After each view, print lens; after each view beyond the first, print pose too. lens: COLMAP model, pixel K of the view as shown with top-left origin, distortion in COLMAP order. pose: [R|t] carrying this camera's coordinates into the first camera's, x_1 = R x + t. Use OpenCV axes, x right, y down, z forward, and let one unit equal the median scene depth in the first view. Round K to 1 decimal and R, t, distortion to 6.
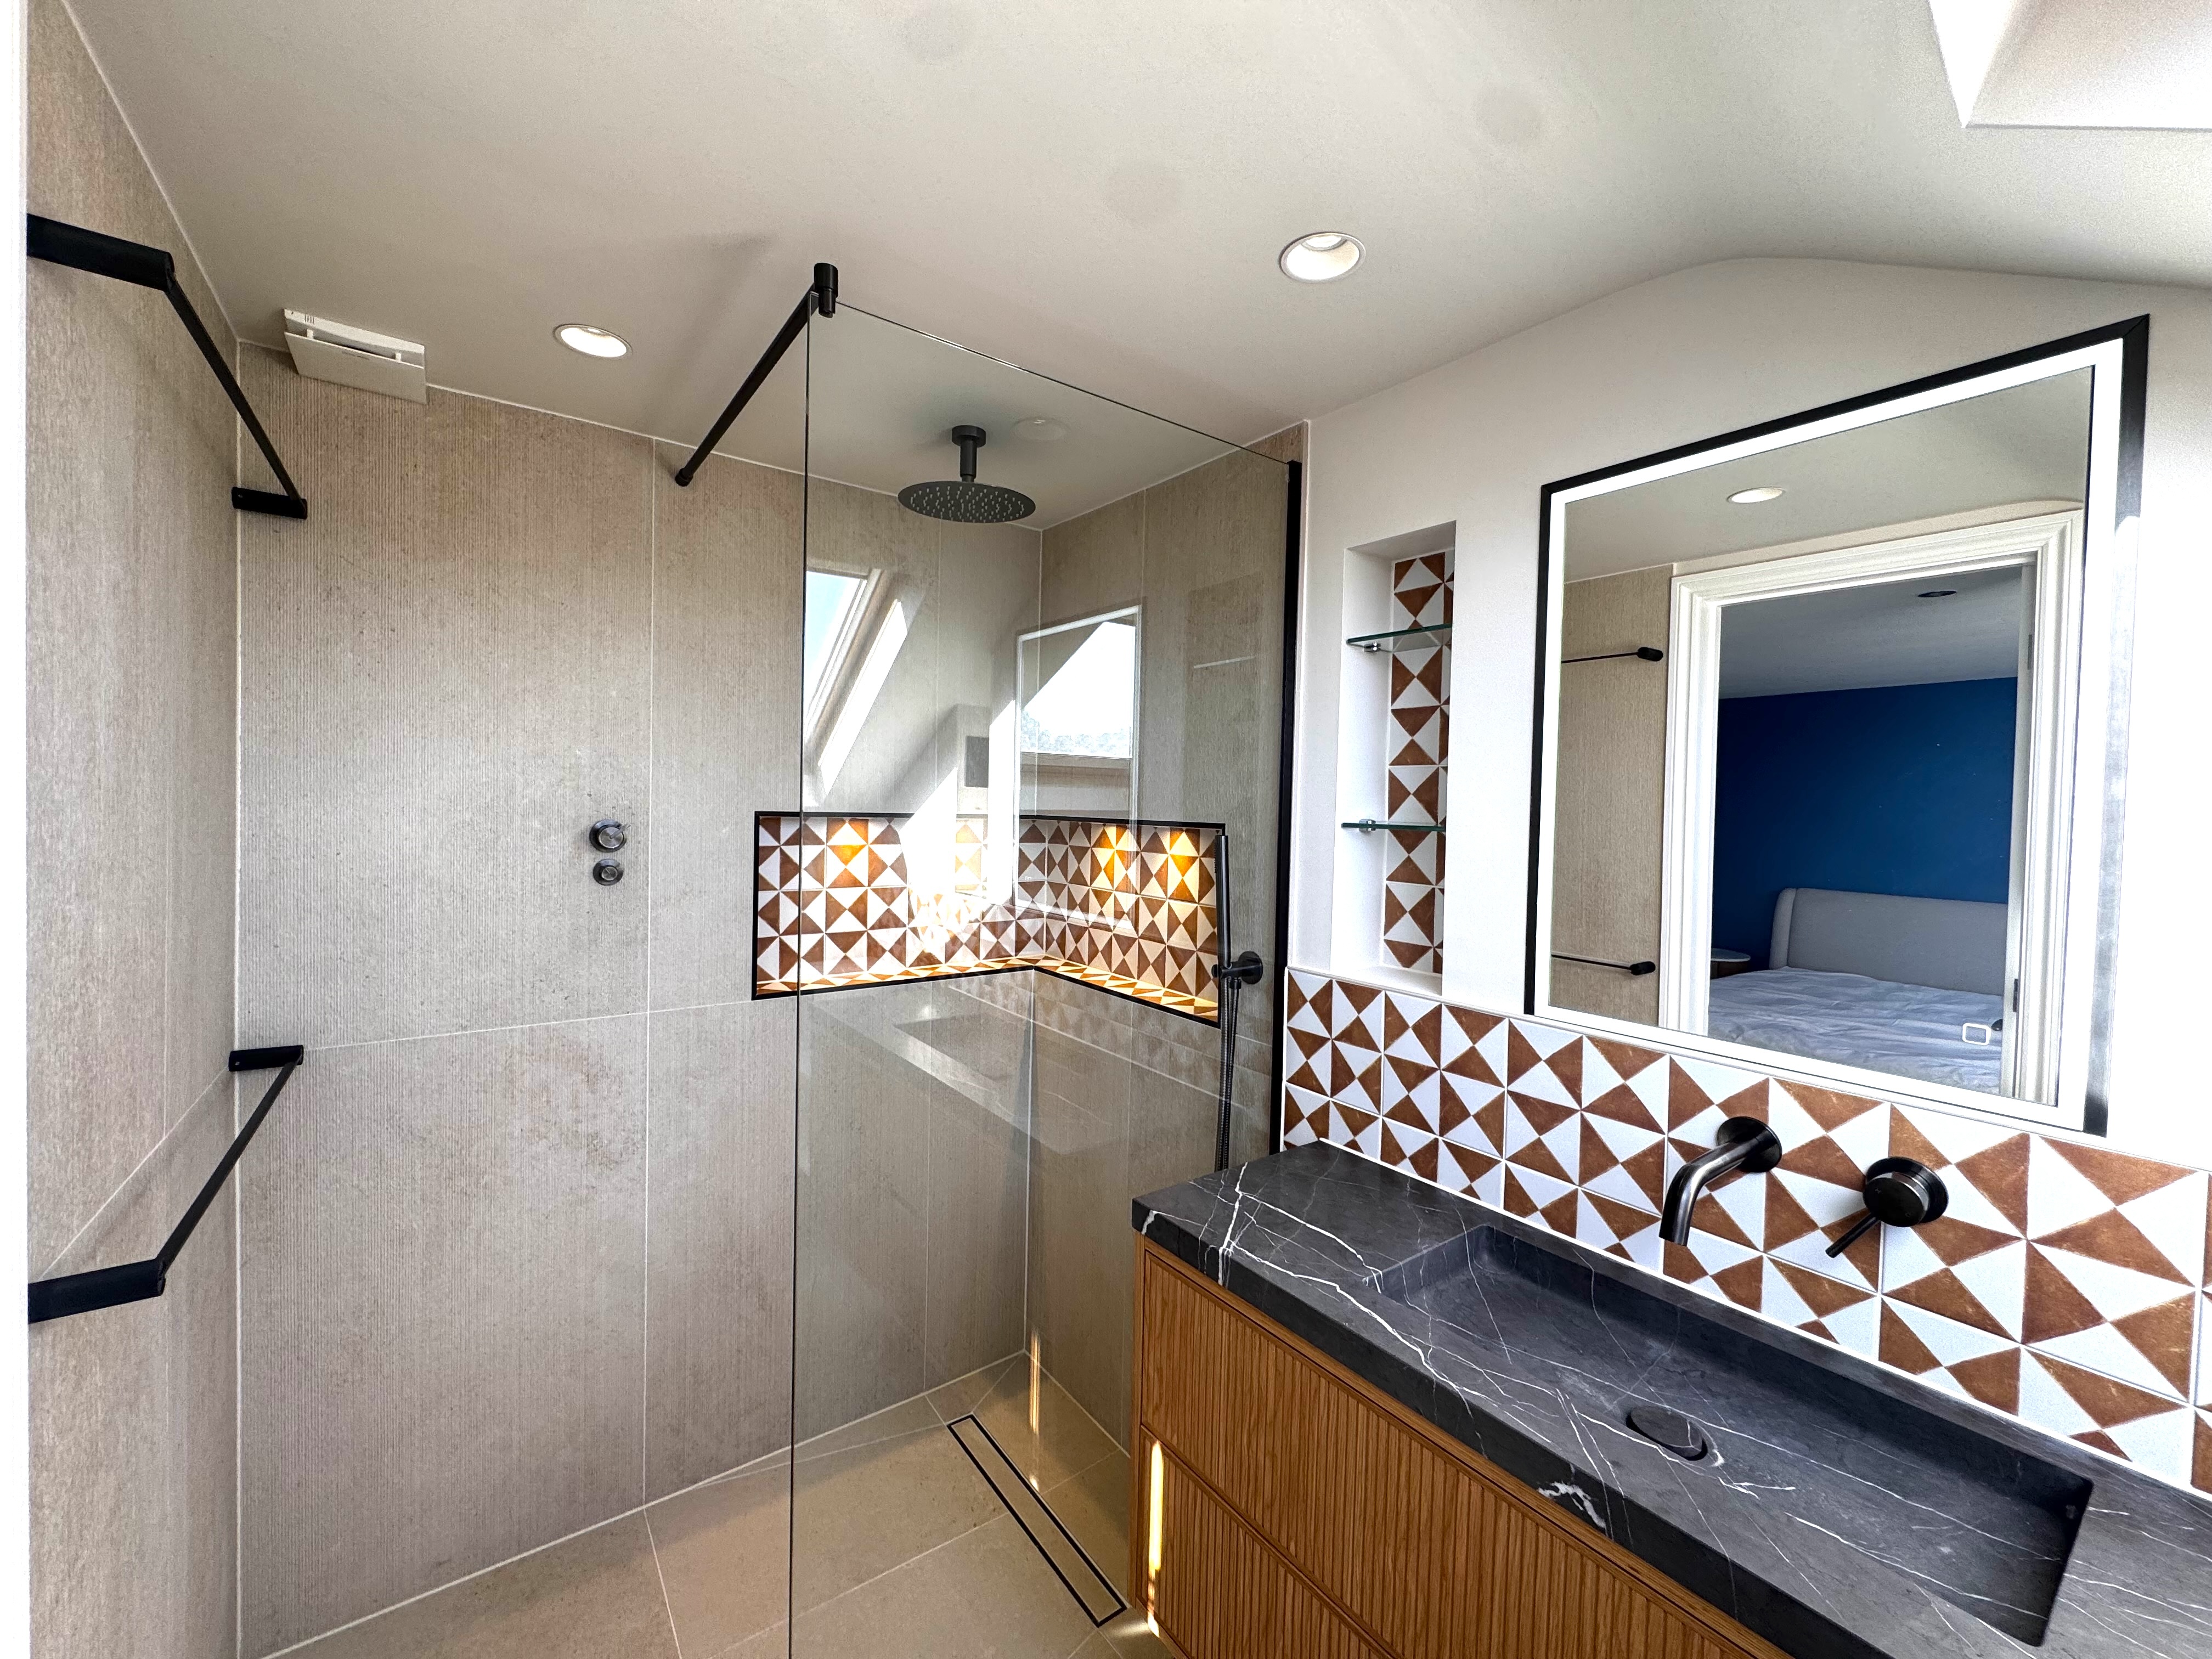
lens RADIAL K [[883.7, 0, 1105.2], [0, 883.7, 827.7], [0, 0, 1]] dist [-0.002798, 0.000192]
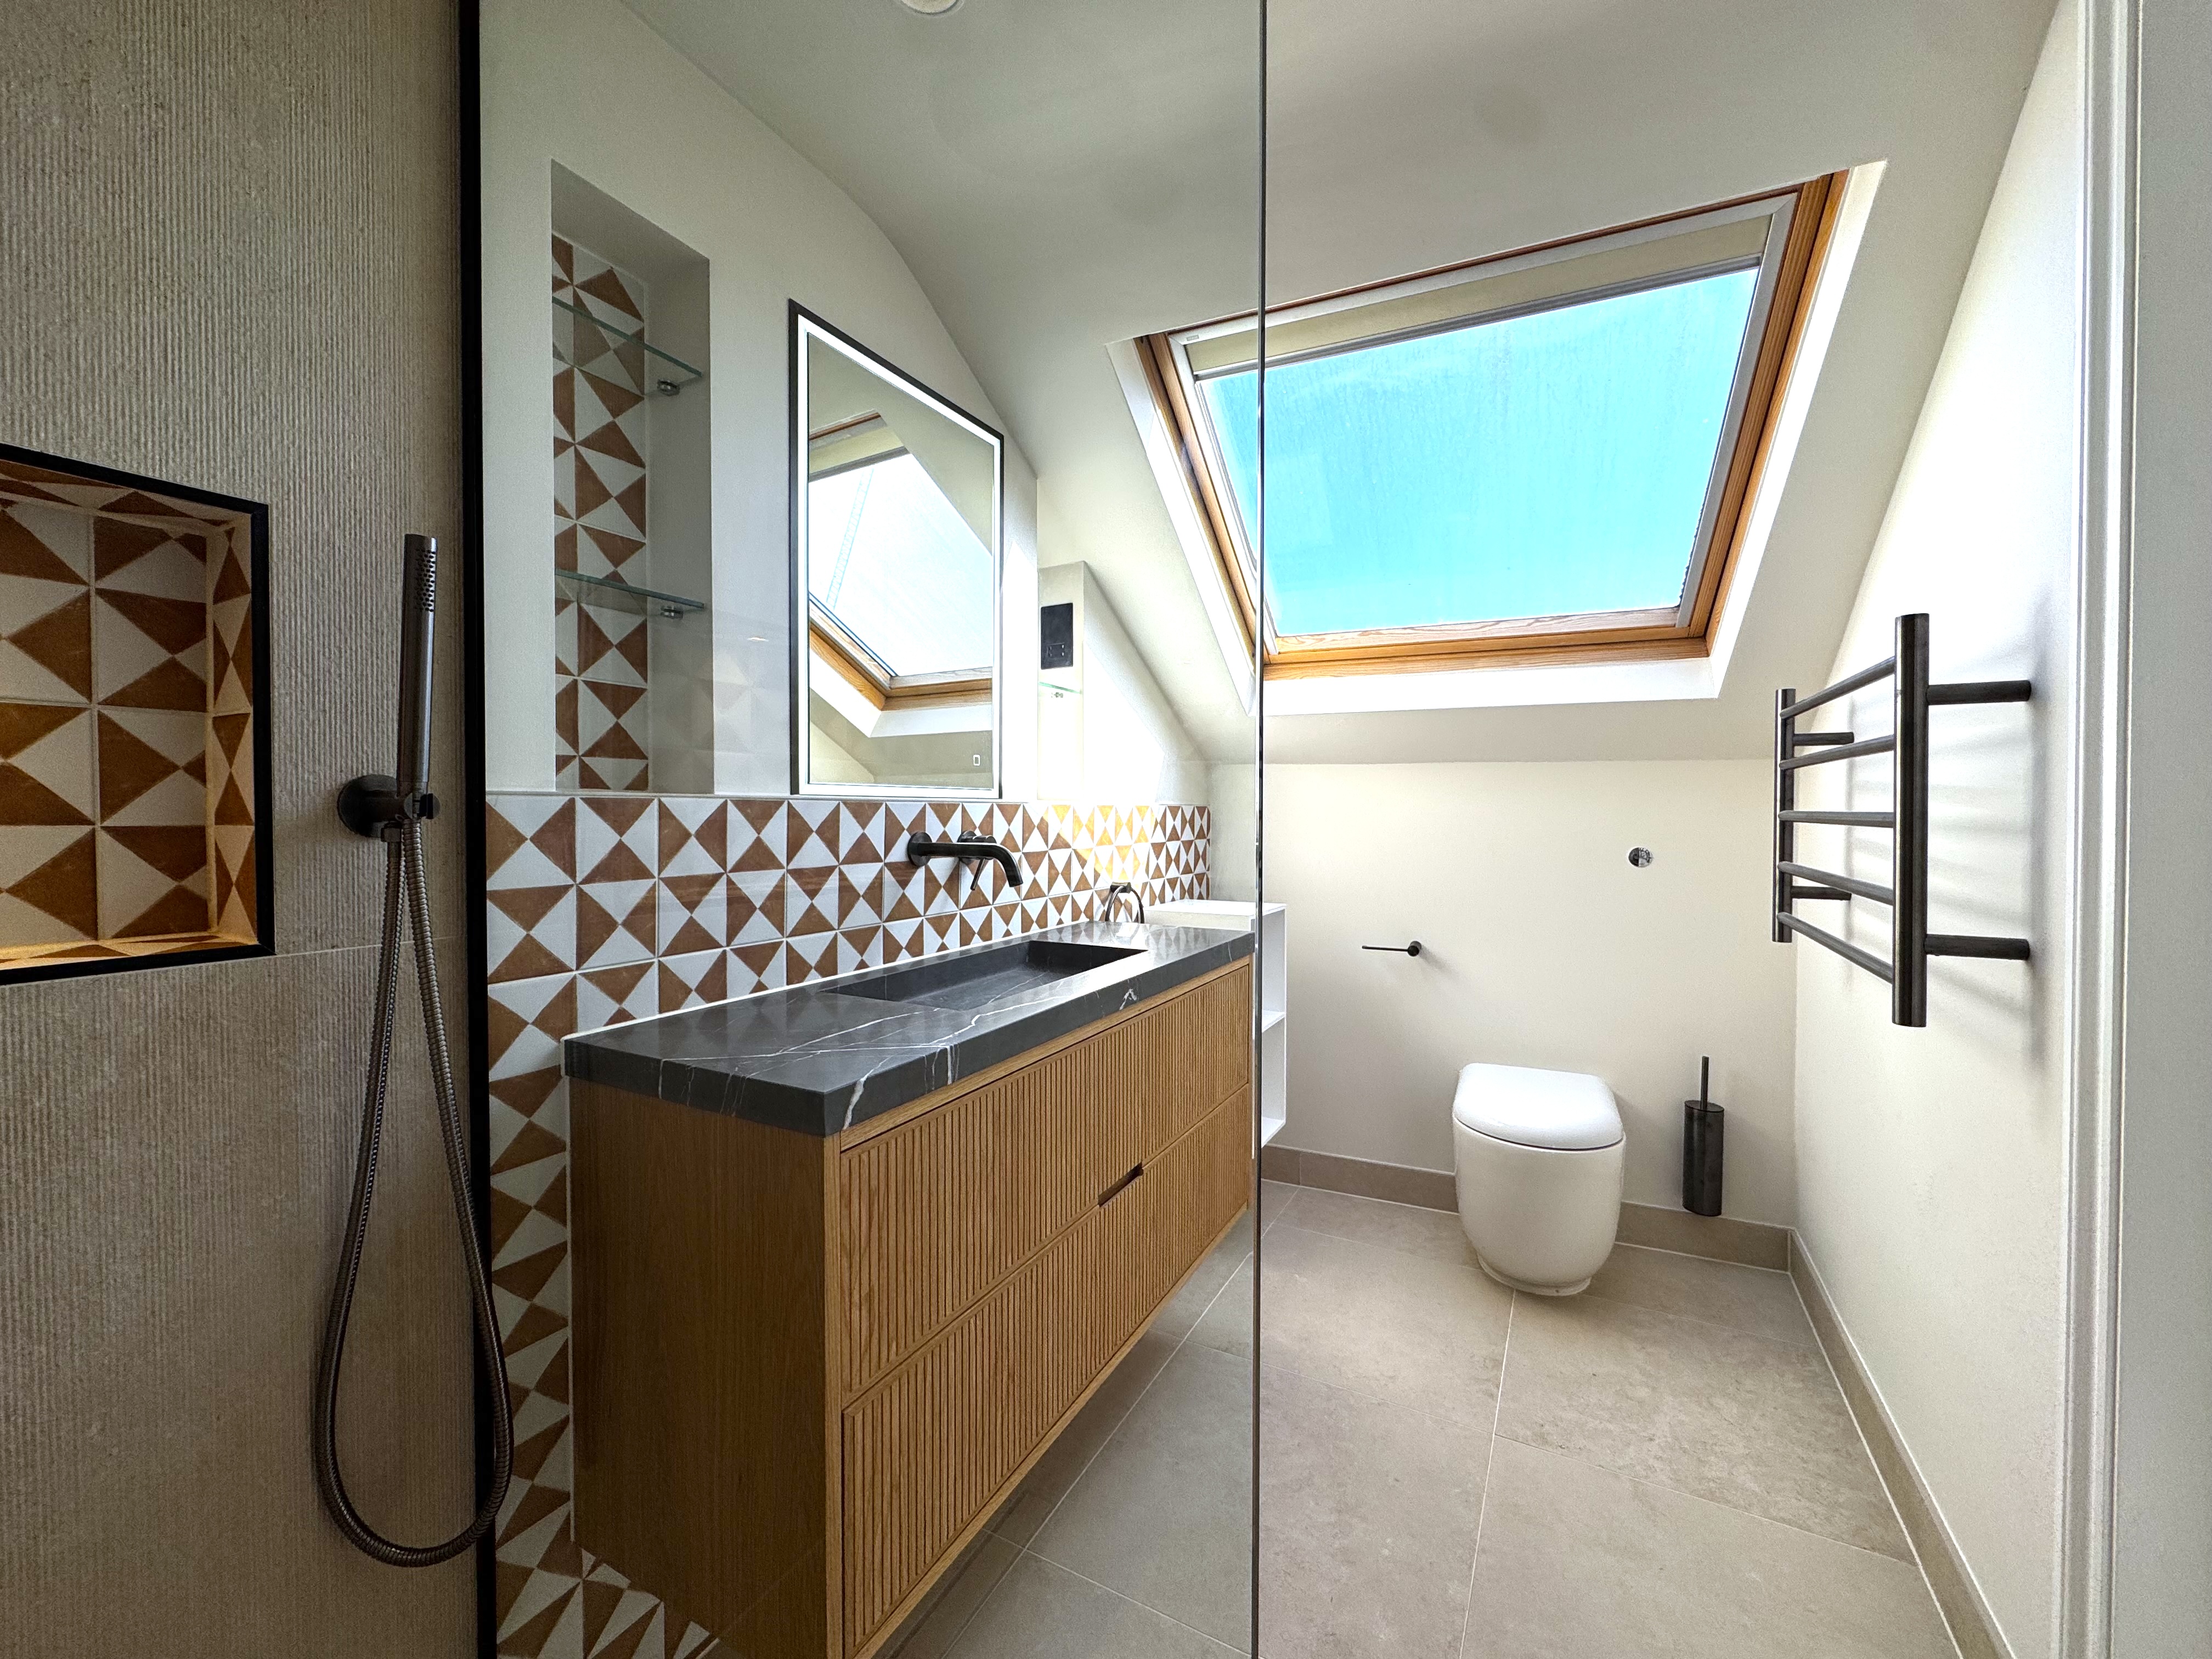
lens RADIAL K [[883.7, 0, 1103.6], [0, 883.7, 826.5], [0, 0, 1]] dist [-0.002798, 0.000192]
pose [[-0.431408, -0.039260, 0.901302, -0.534987], [0.014561, 0.998619, 0.050469, 0.165142], [-0.902039, 0.034896, -0.430241, 0.921209]]
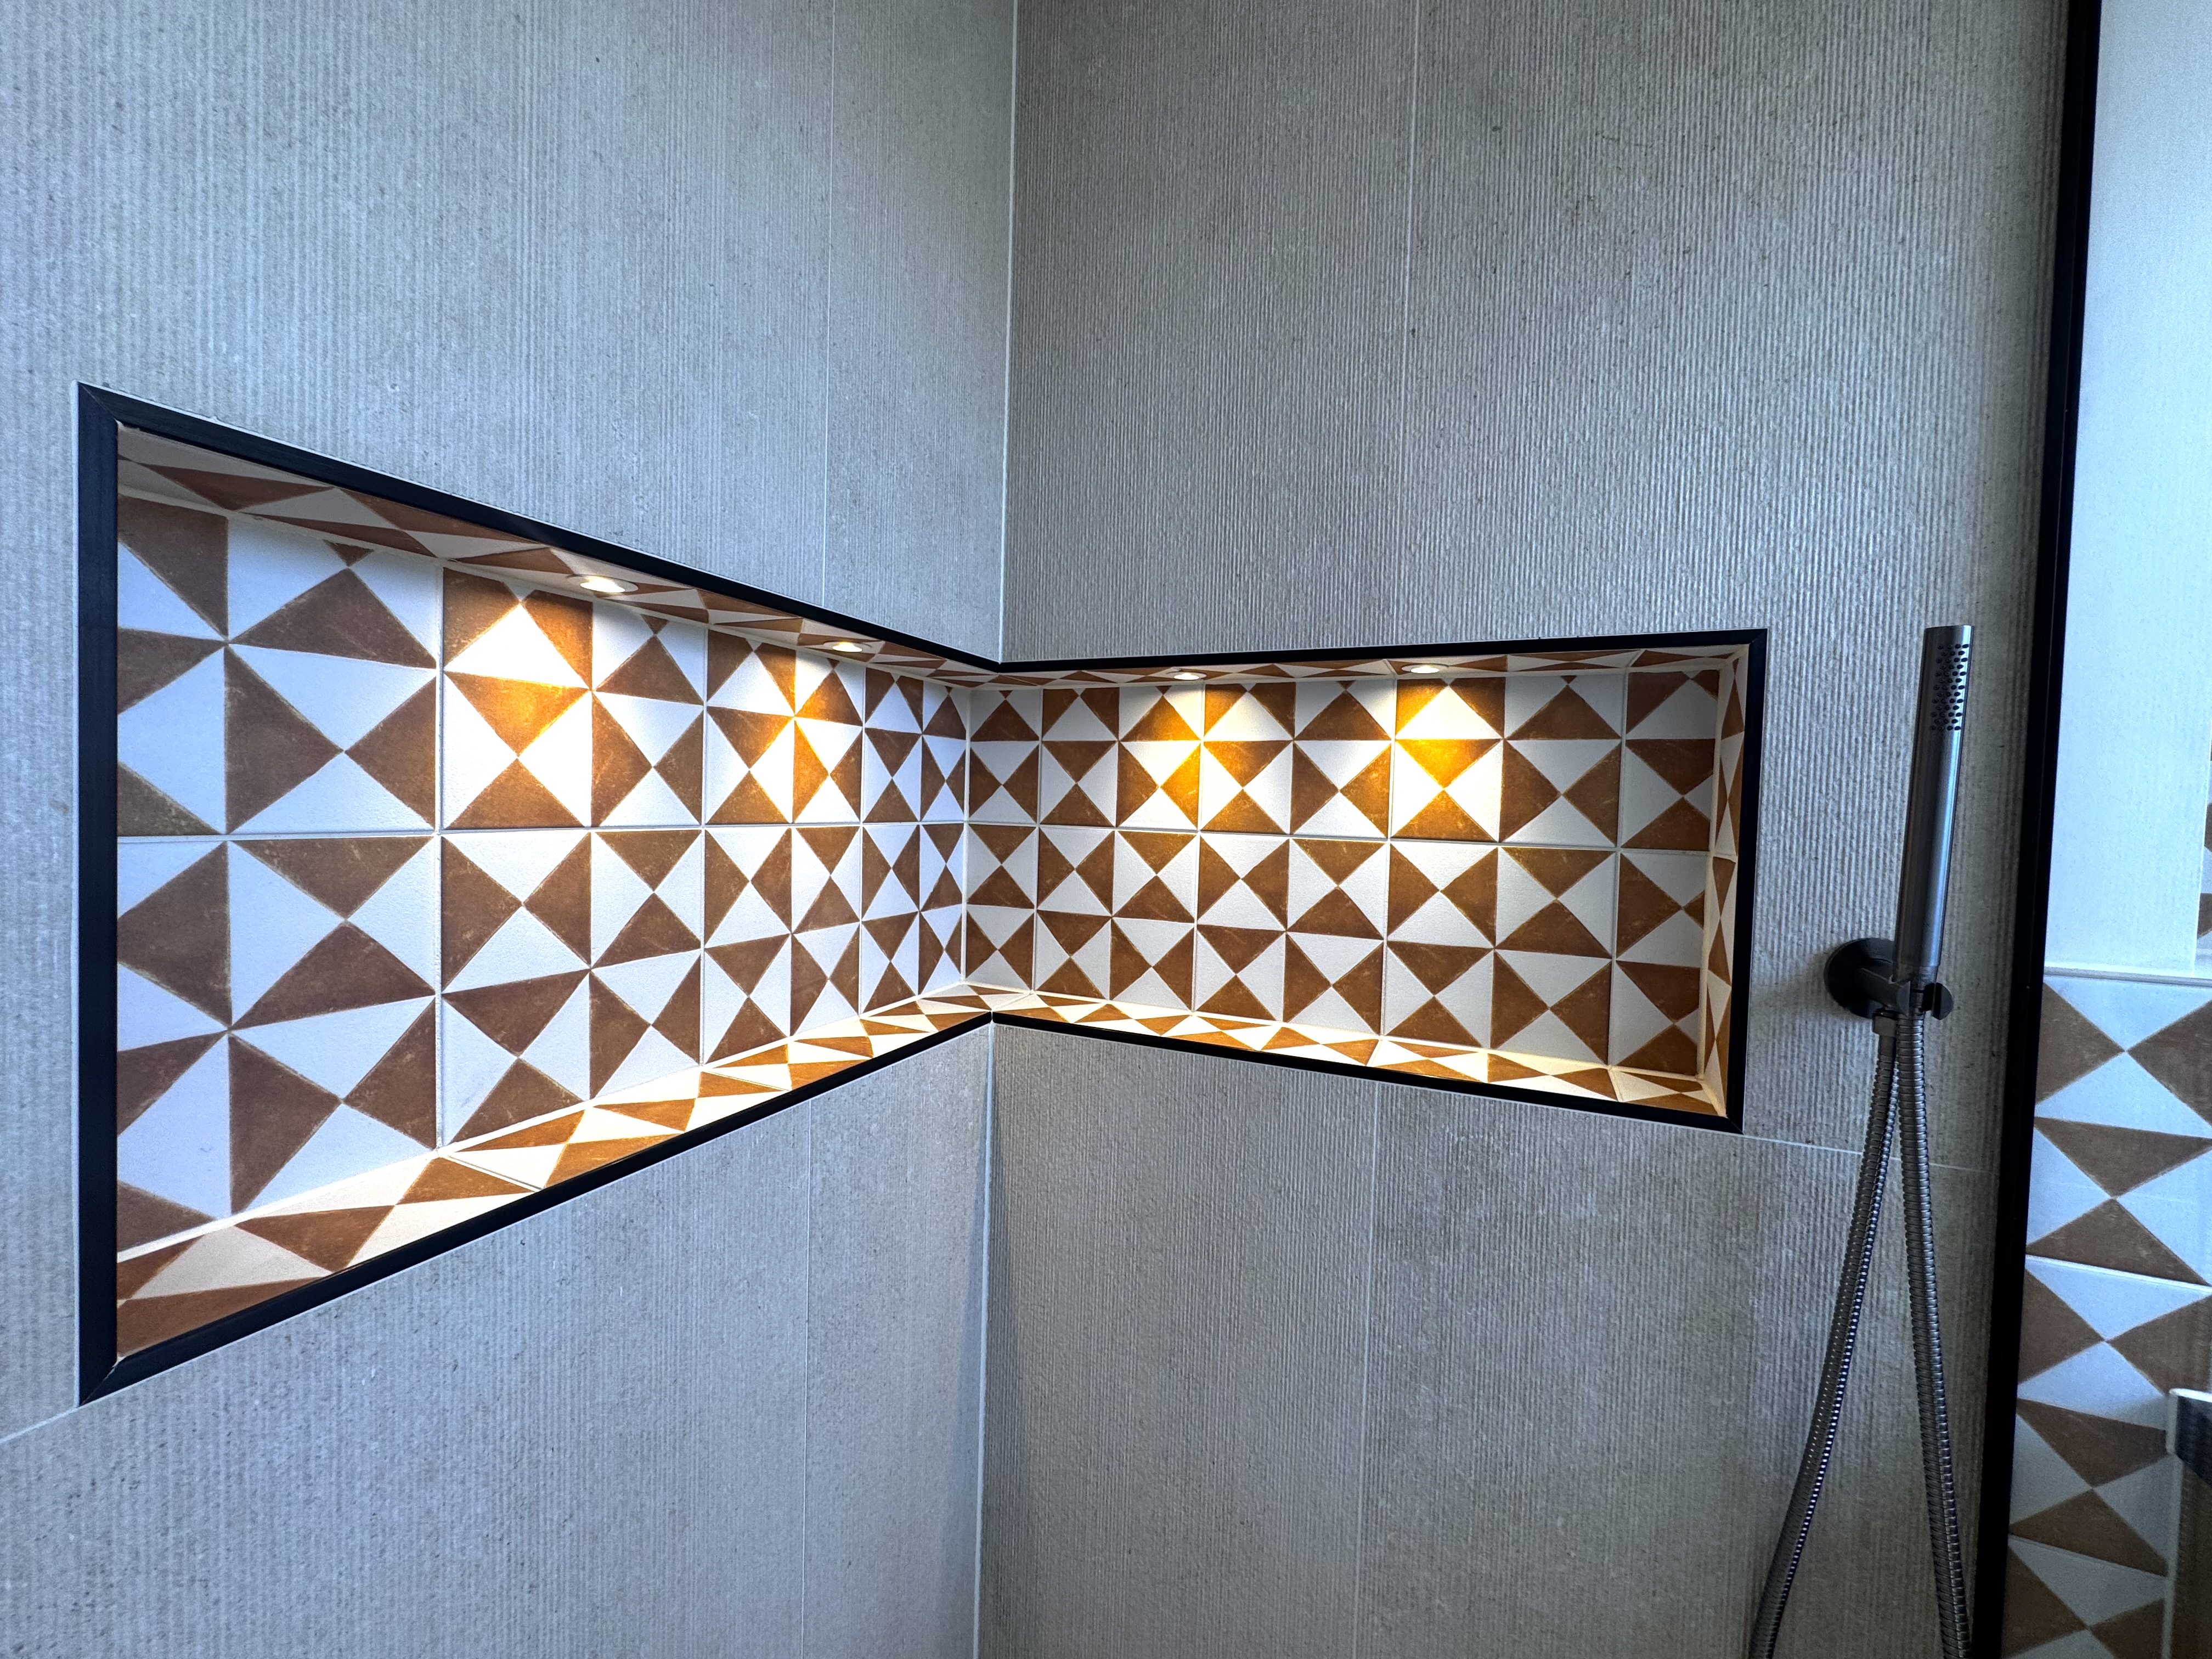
lens RADIAL K [[883.7, 0, 1104.5], [0, 883.7, 827.4], [0, 0, 1]] dist [-0.002798, 0.000192]
pose [[0.867708, -0.014088, 0.496875, -0.375723], [0.006142, 0.999826, 0.017623, 0.088014], [-0.497037, -0.012239, 0.867643, 0.907253]]
